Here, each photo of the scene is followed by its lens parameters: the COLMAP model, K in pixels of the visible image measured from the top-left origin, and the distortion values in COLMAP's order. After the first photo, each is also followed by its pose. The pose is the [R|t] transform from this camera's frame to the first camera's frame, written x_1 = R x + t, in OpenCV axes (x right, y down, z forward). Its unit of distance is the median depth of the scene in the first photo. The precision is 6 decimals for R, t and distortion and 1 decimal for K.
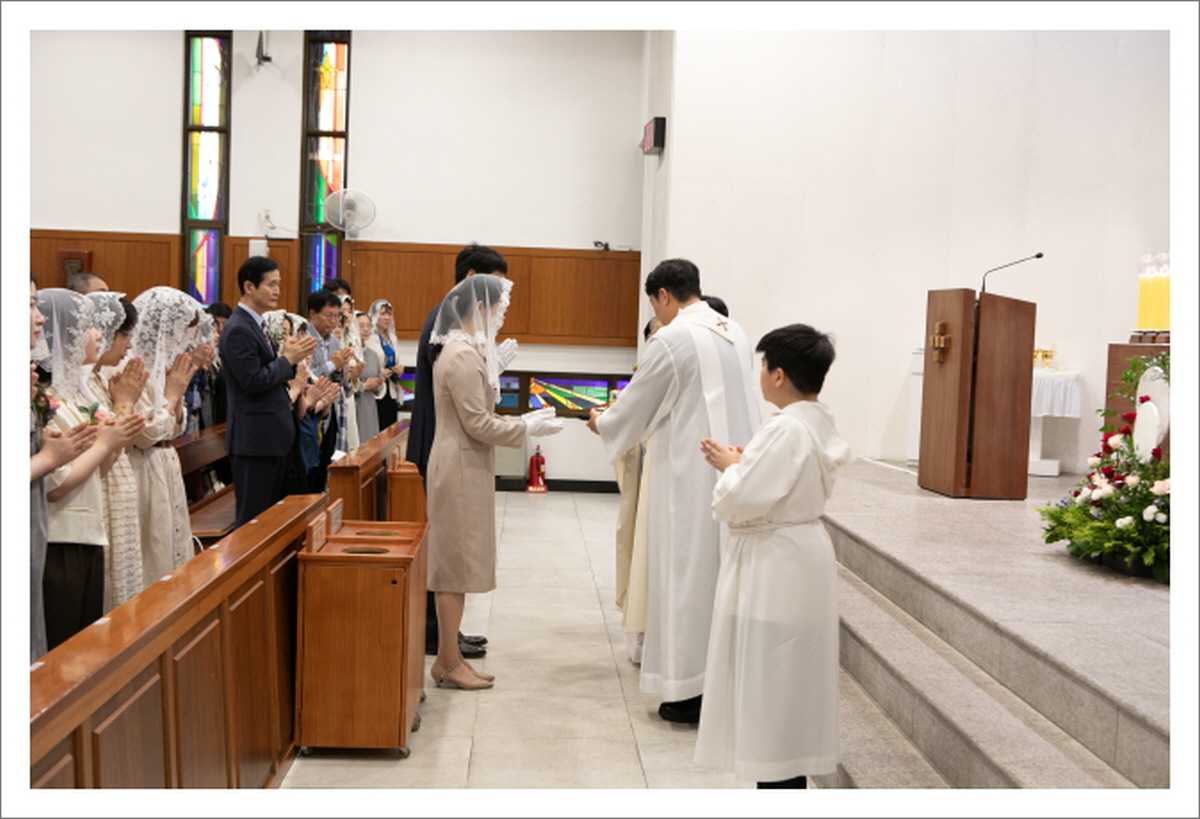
lens RADIAL K [[1446.8, 0, 599.4], [0, 1446.8, 407.0], [0, 0, 1]] dist [0.047993, 0.000000]
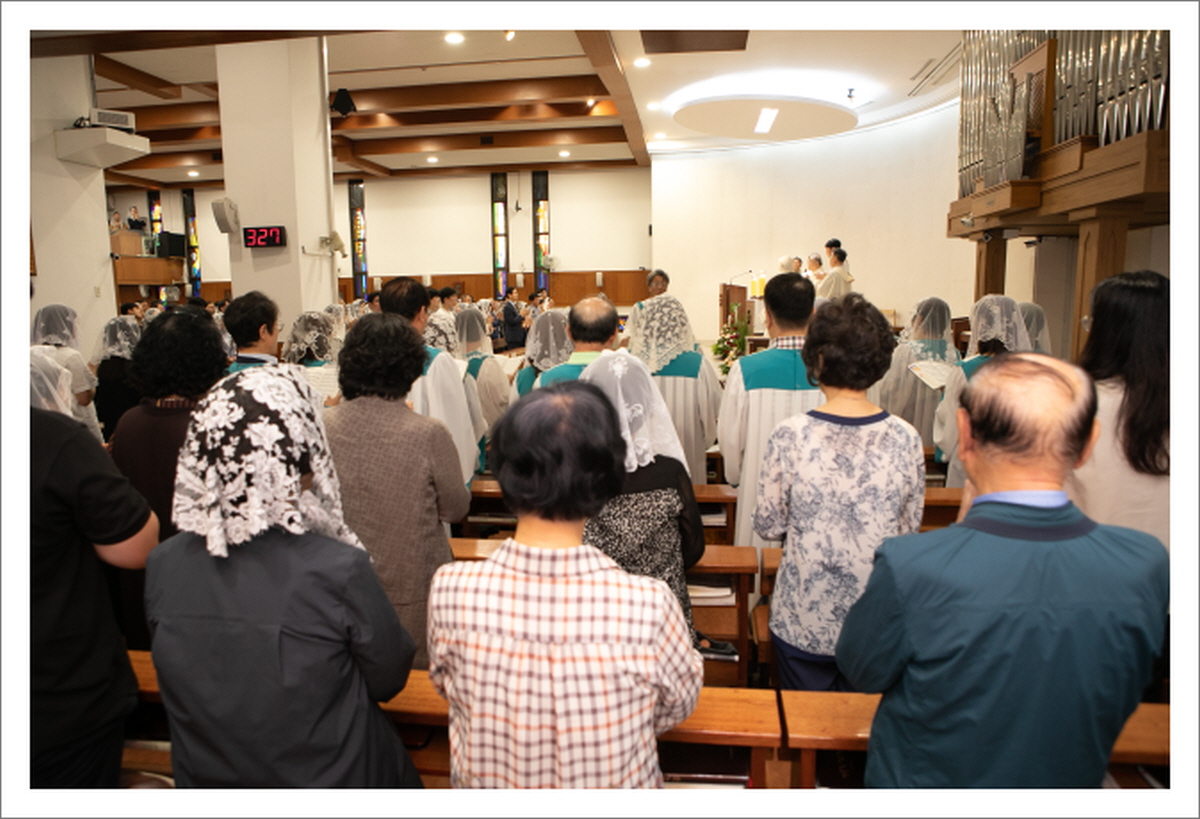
lens RADIAL K [[845.5, 0, 597.7], [0, 845.5, 408.9], [0, 0, 1]] dist [-0.004337, -0.000132]
pose [[0.984587, -0.028936, -0.172487, 0.347475], [0.042314, 0.996331, 0.074391, 0.054550], [0.169702, -0.080543, 0.982199, -1.111229]]
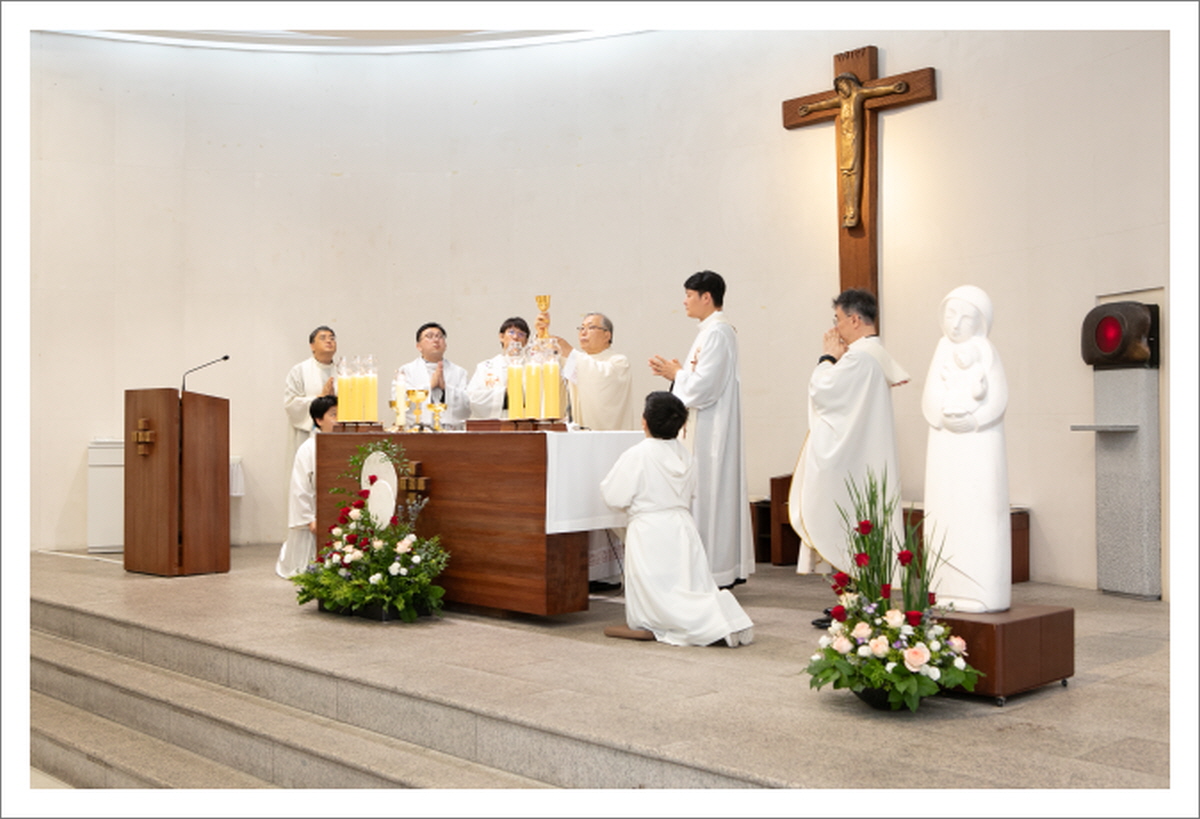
lens RADIAL K [[1369.9, 0, 610.0], [0, 1369.9, 414.6], [0, 0, 1]] dist [0.037403, 0.000000]
pose [[0.761566, -0.035528, 0.647113, -0.207639], [0.066274, 0.997531, -0.023229, -0.017102], [-0.644690, 0.060577, 0.762040, -0.025386]]
